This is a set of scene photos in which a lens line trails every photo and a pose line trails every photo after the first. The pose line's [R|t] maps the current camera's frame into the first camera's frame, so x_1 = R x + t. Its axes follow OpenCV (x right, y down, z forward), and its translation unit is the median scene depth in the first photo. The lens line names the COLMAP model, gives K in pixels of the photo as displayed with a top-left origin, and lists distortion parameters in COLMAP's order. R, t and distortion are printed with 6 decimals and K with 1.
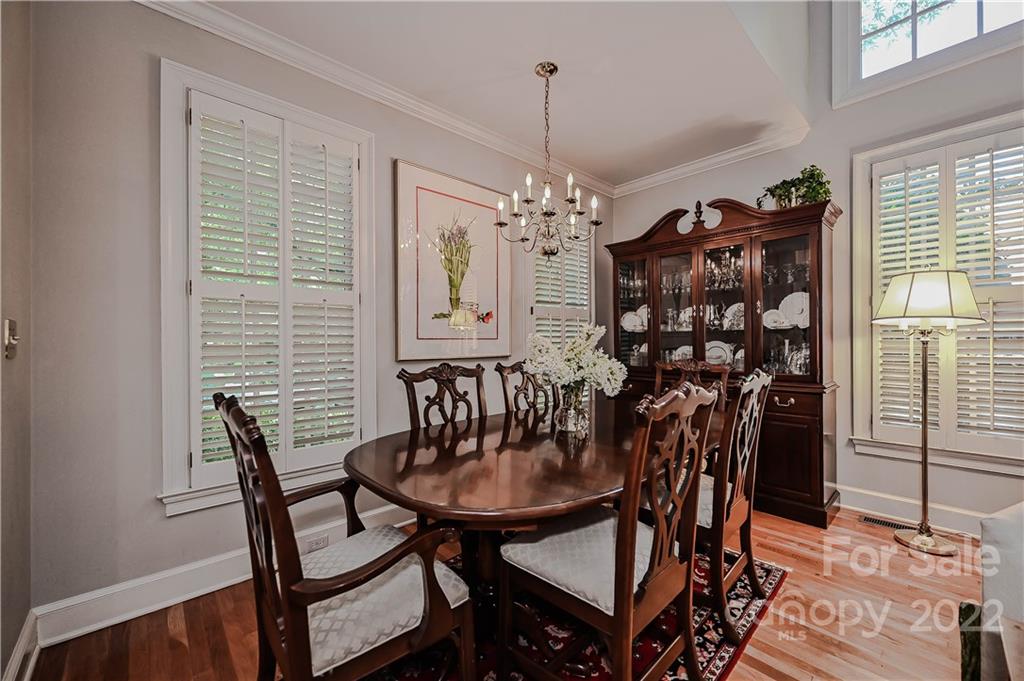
lens RADIAL K [[406.1, 0, 510.2], [0, 406.1, 342.2], [0, 0, 1]] dist [-0.000212, 0.000102]
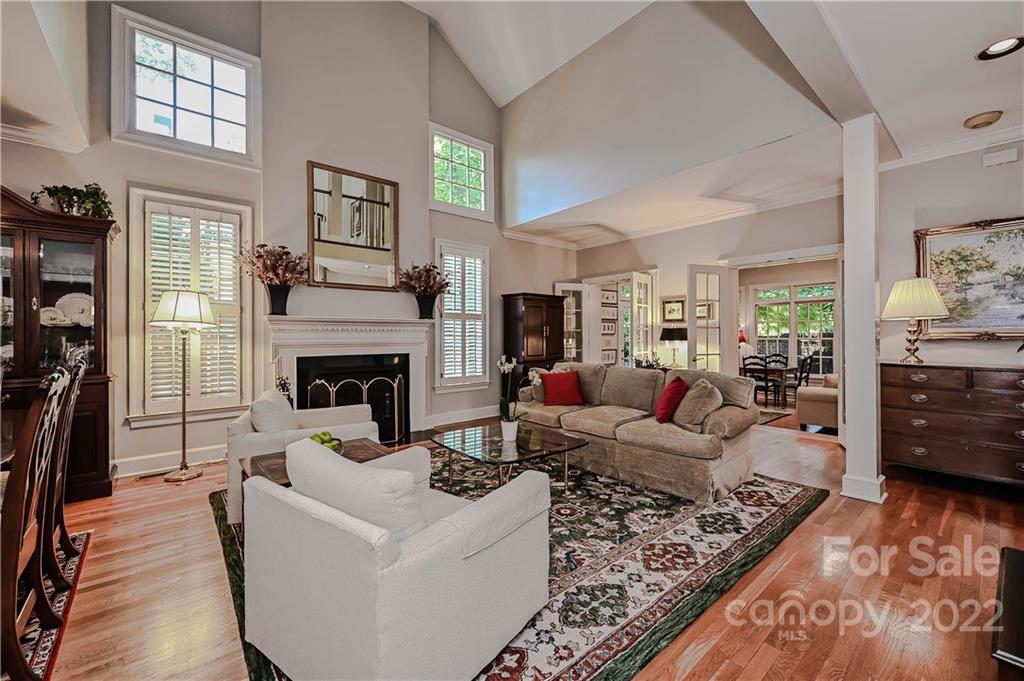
lens RADIAL K [[406.1, 0, 509.5], [0, 406.1, 334.9], [0, 0, 1]] dist [-0.000212, 0.000102]
pose [[0.042199, 0.013515, 0.999018, -0.343990], [0.008569, 0.999867, -0.013889, 0.014489], [-0.999072, 0.009146, 0.042077, -0.206652]]
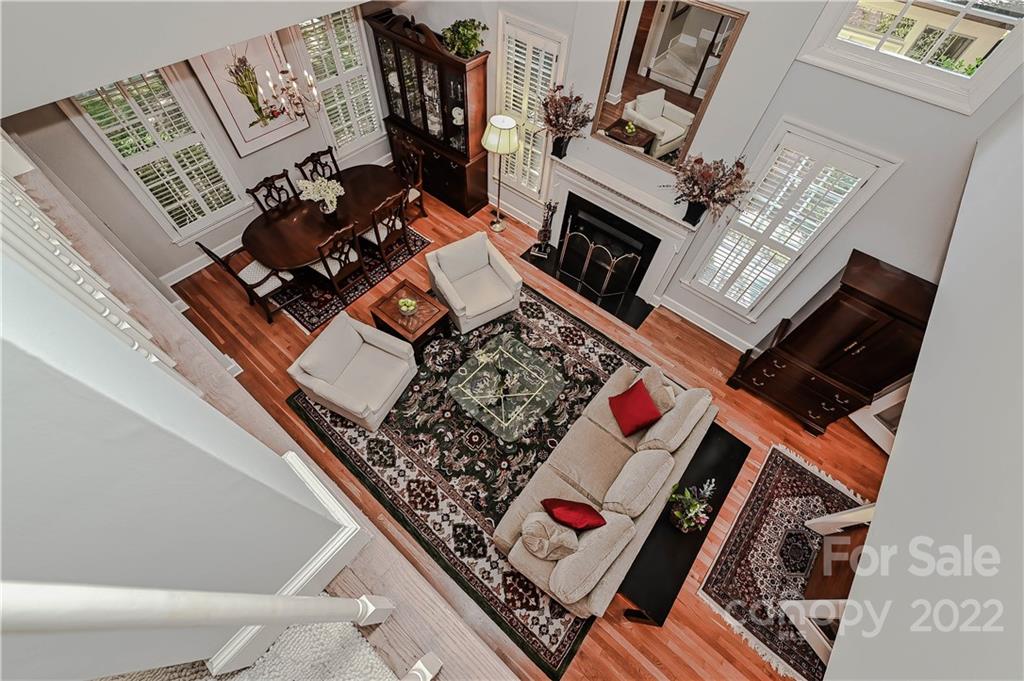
lens RADIAL K [[406.1, 0, 515.0], [0, 406.1, 338.2], [0, 0, 1]] dist [-0.000212, 0.000102]
pose [[0.987970, -0.081242, 0.131586, 0.612636], [-0.064339, 0.557817, 0.827466, -1.035543], [-0.140626, -0.825978, 0.545879, -0.829334]]
